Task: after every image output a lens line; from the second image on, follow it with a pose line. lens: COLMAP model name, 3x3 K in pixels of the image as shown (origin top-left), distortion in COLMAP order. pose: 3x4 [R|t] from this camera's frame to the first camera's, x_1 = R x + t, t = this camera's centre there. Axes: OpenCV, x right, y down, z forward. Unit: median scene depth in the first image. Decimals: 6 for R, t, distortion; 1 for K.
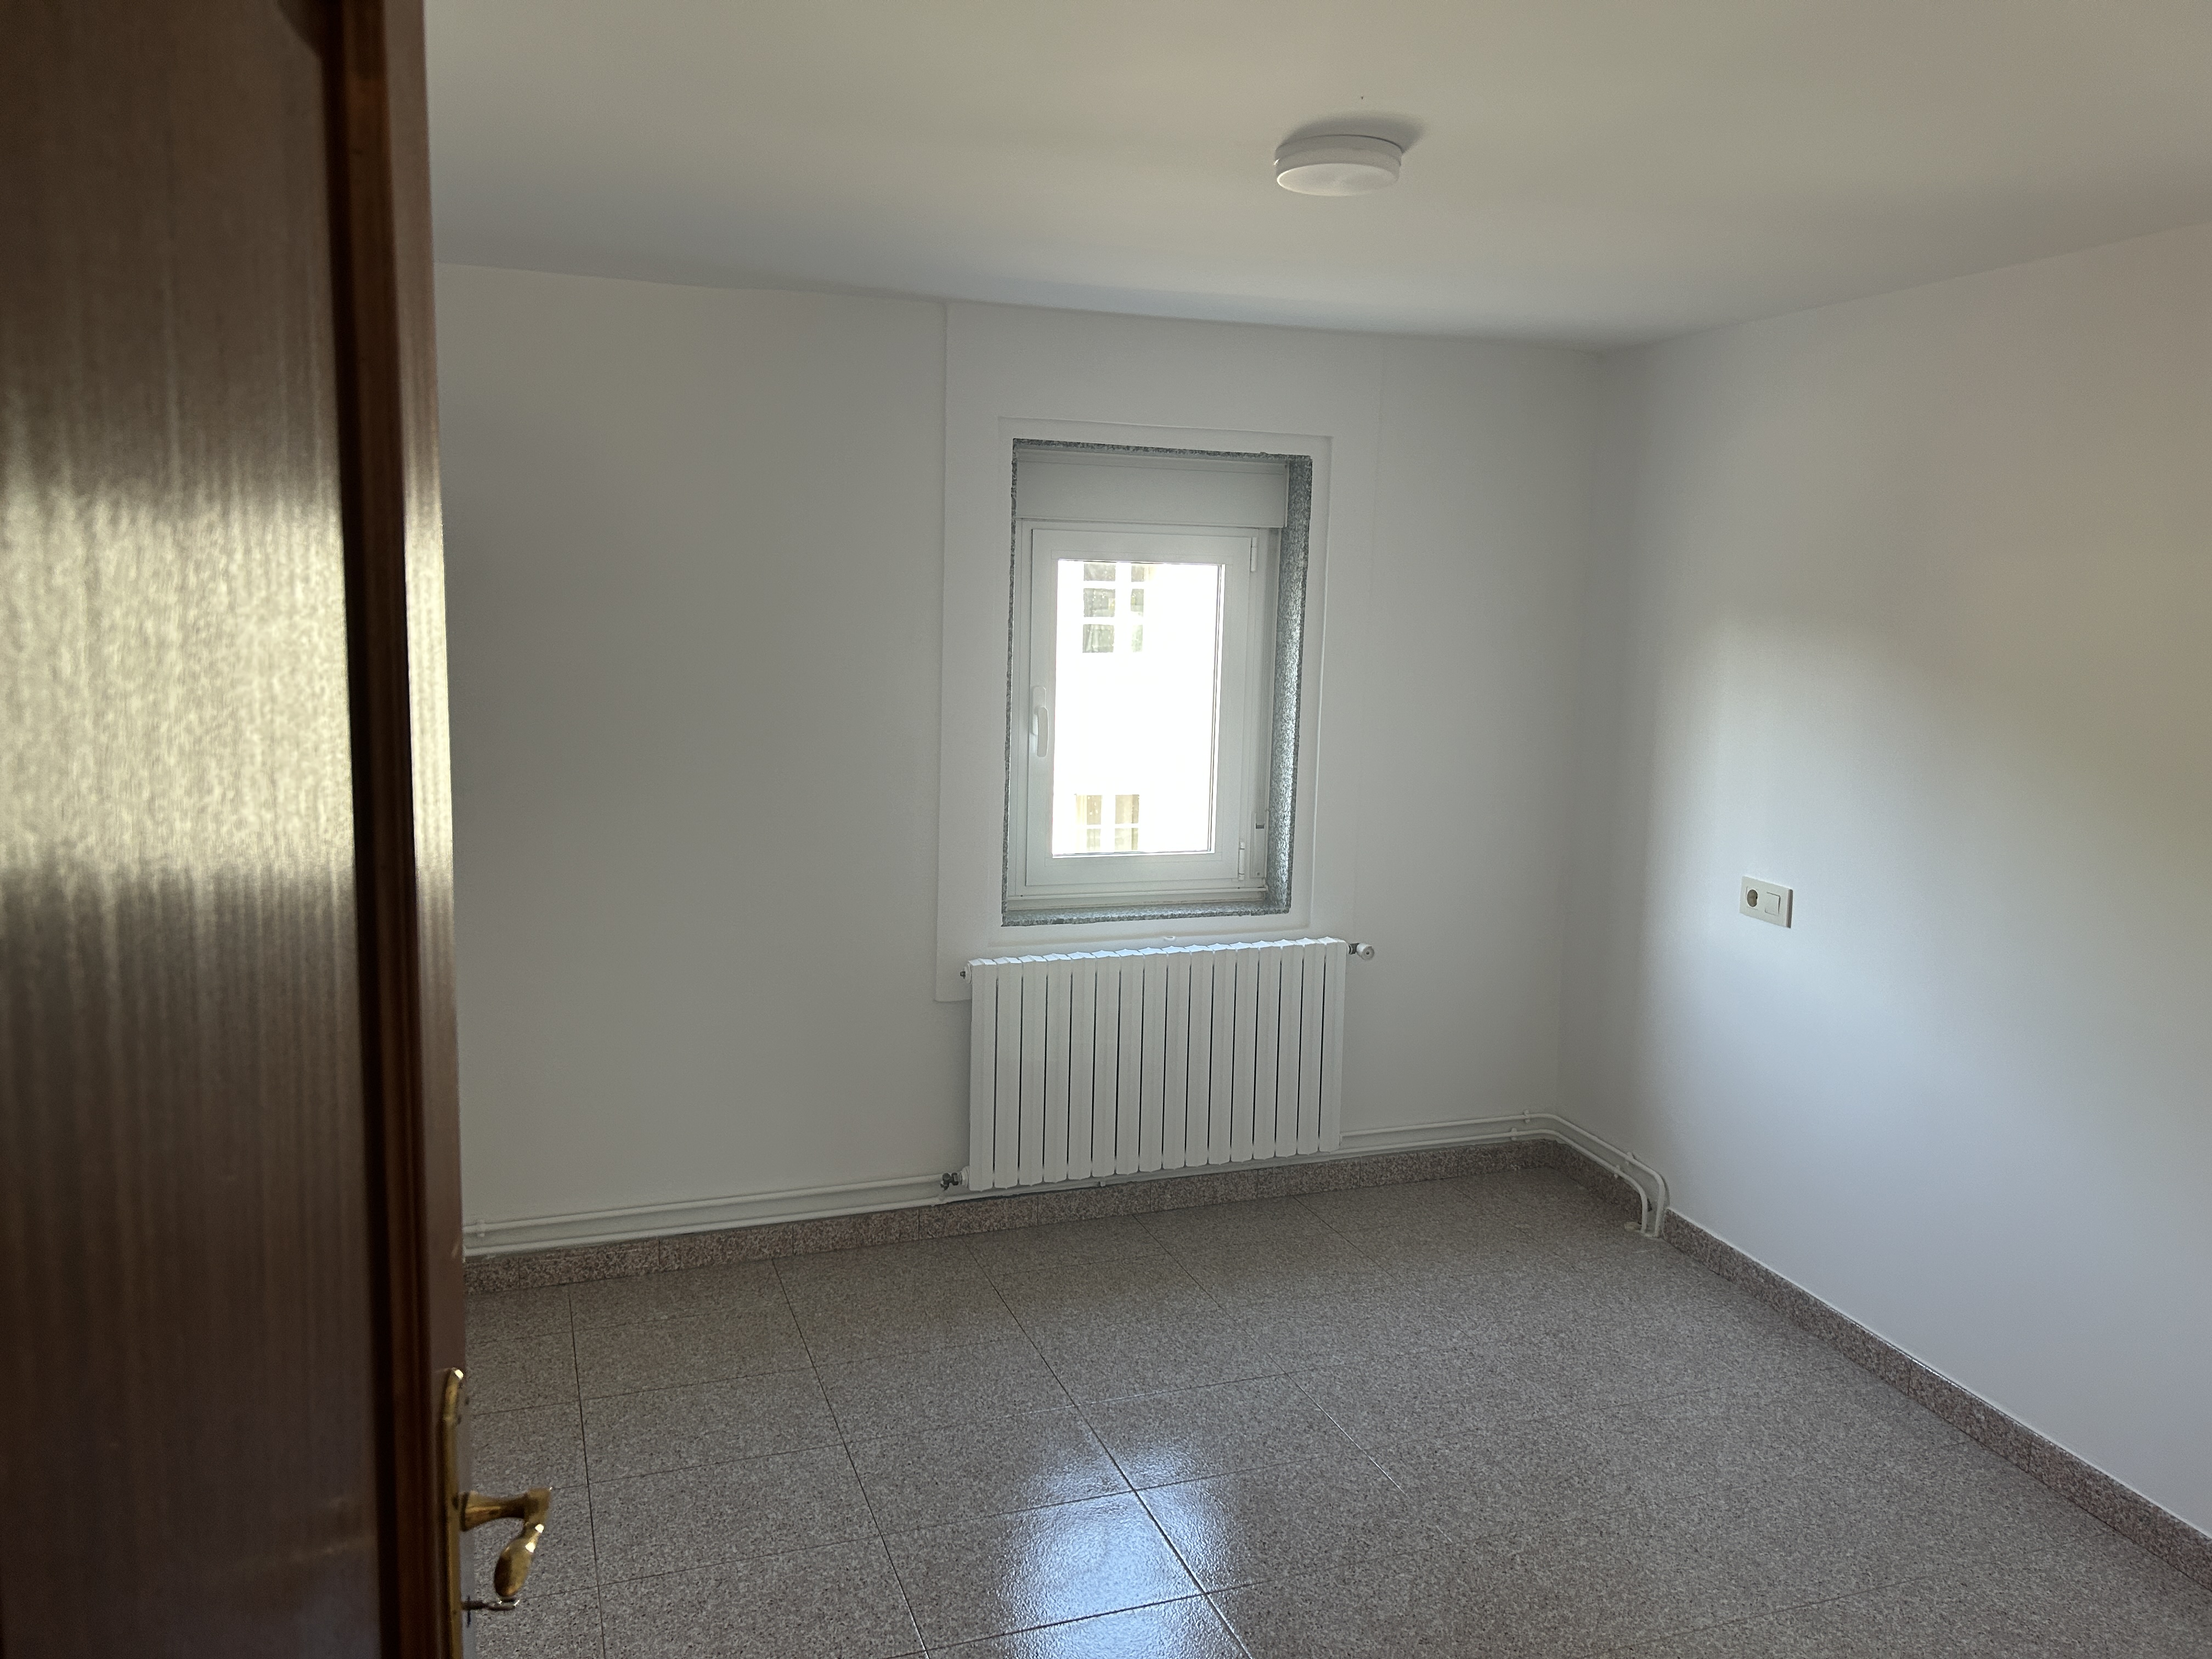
lens RADIAL K [[1663.6, 0, 1106.0], [0, 1663.6, 829.5], [0, 0, 1]] dist [0.056322, -0.000049]
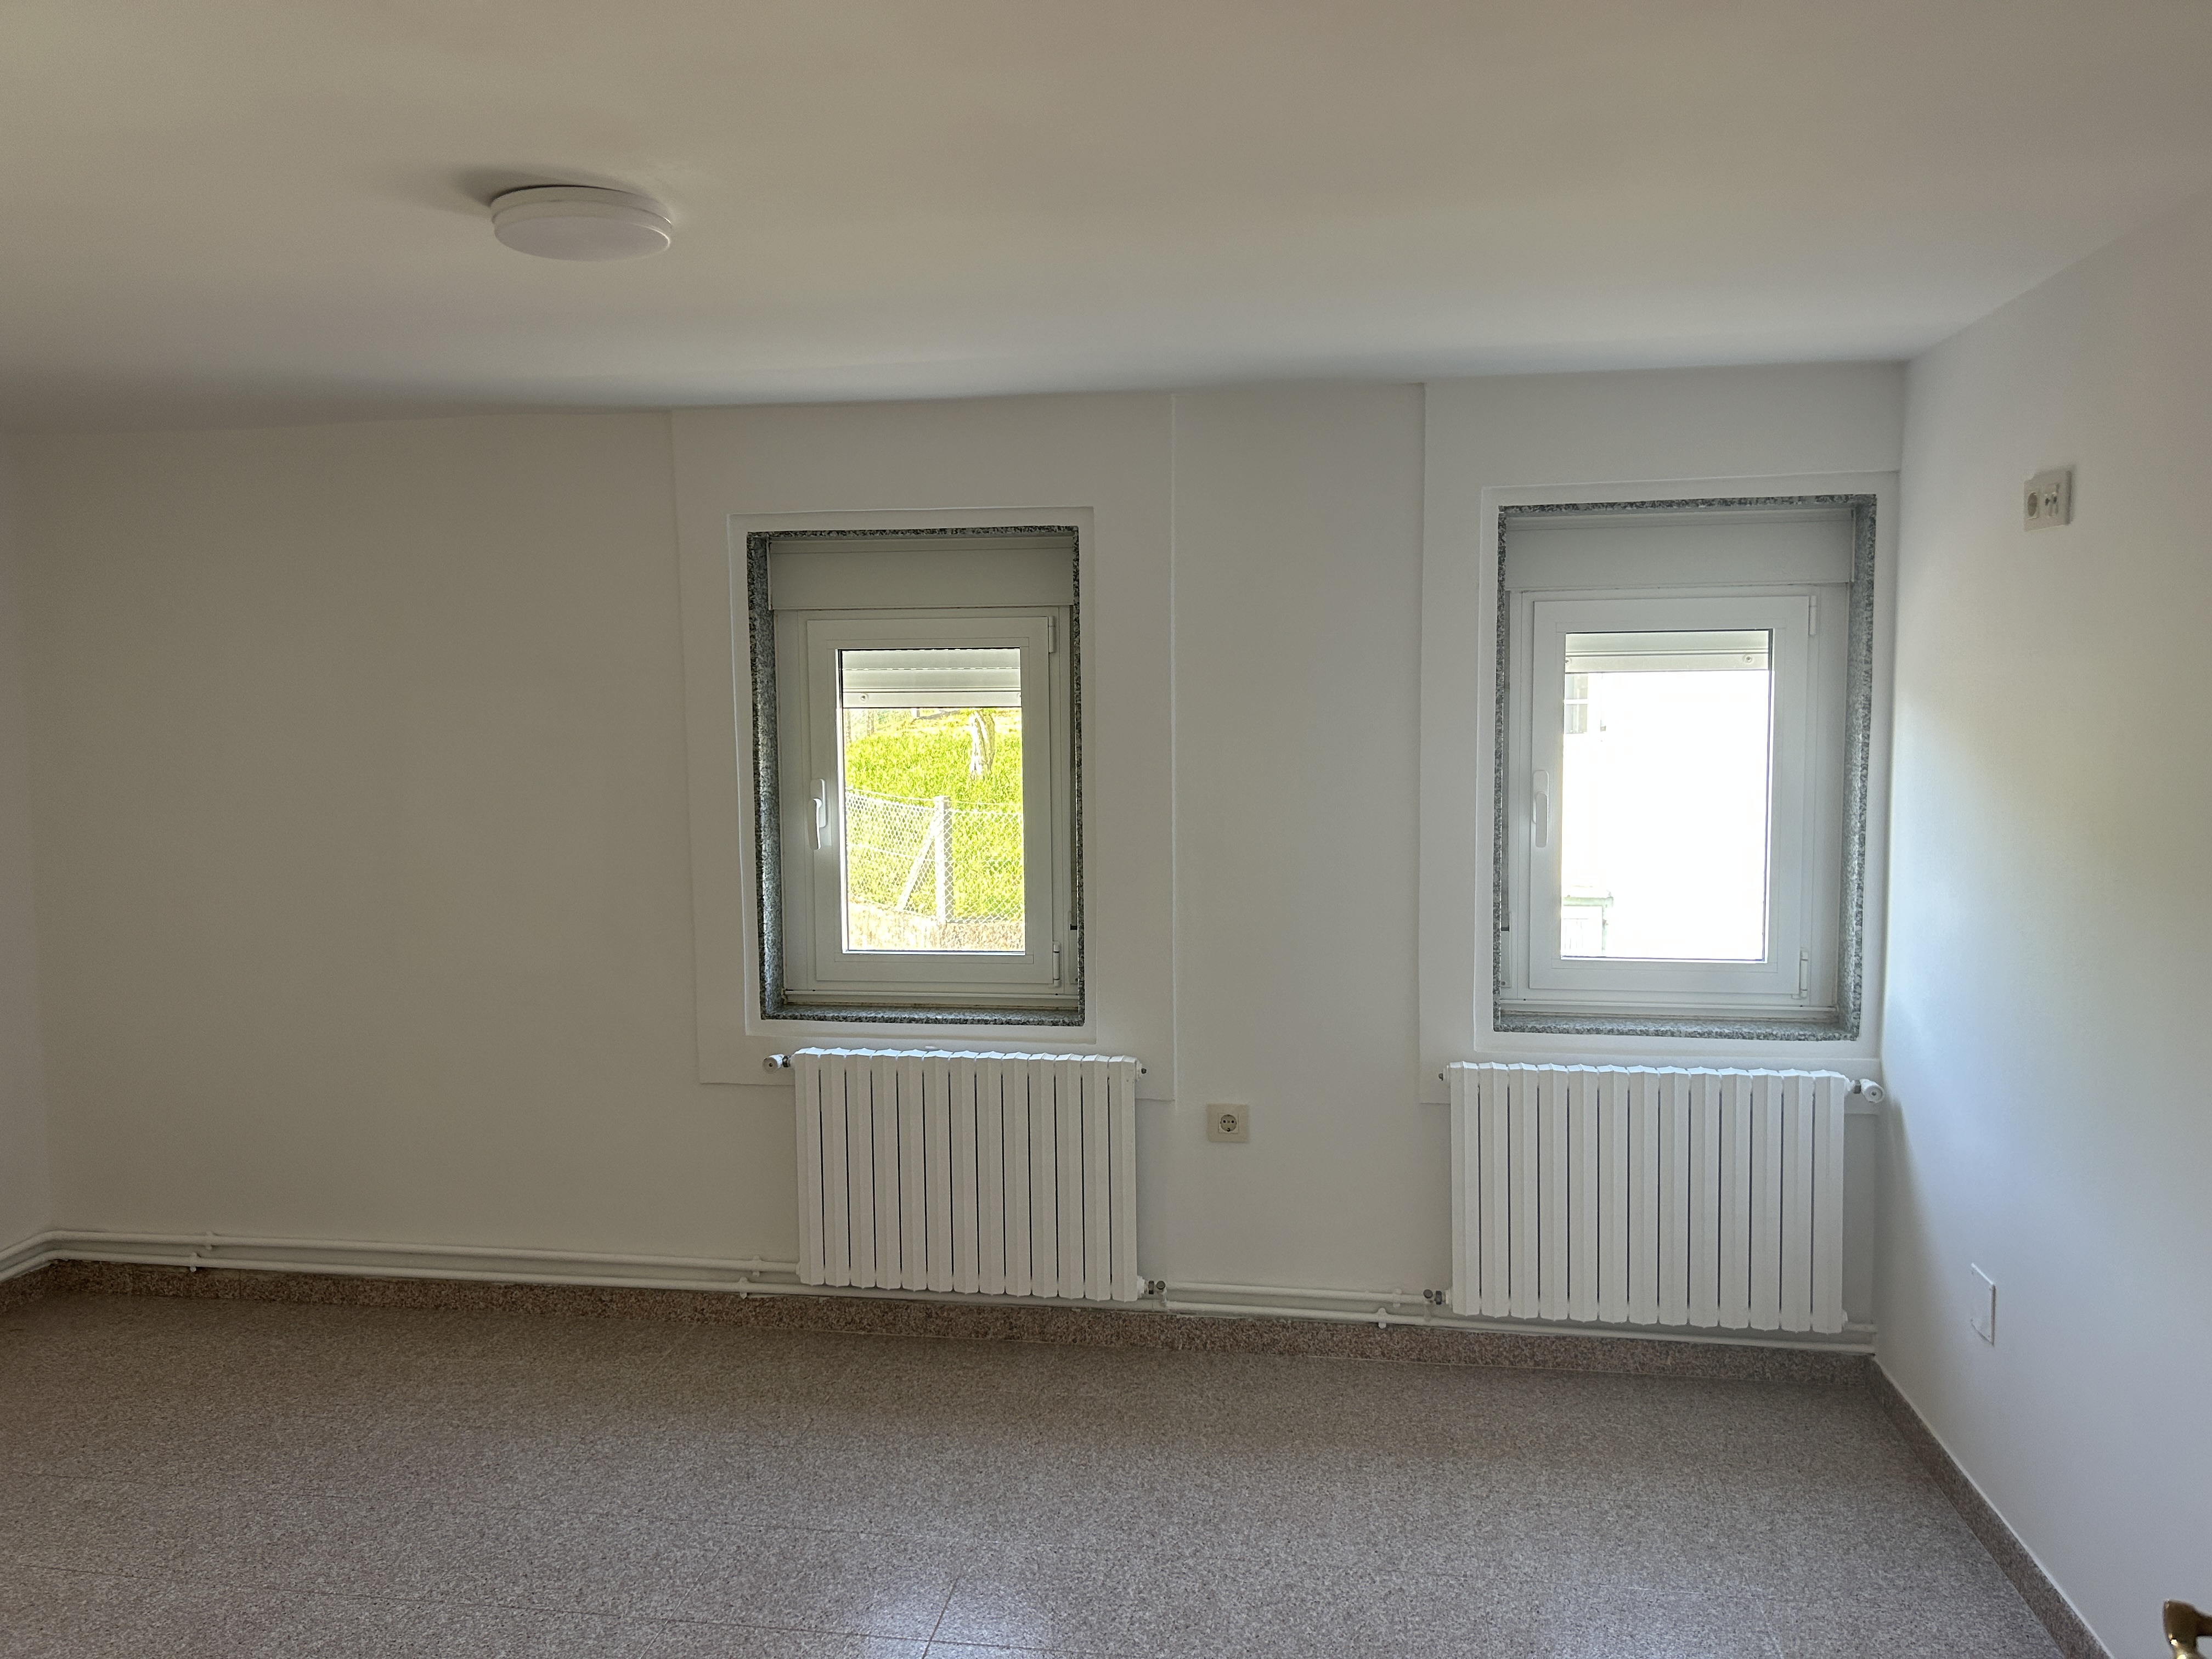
lens RADIAL K [[1663.6, 0, 1106.0], [0, 1663.6, 829.5], [0, 0, 1]] dist [0.056322, -0.000049]
pose [[0.853452, 0.010779, -0.521060, 0.240242], [-0.036824, 0.998535, -0.039659, -0.008172], [0.519868, 0.053035, 0.852598, 0.092937]]
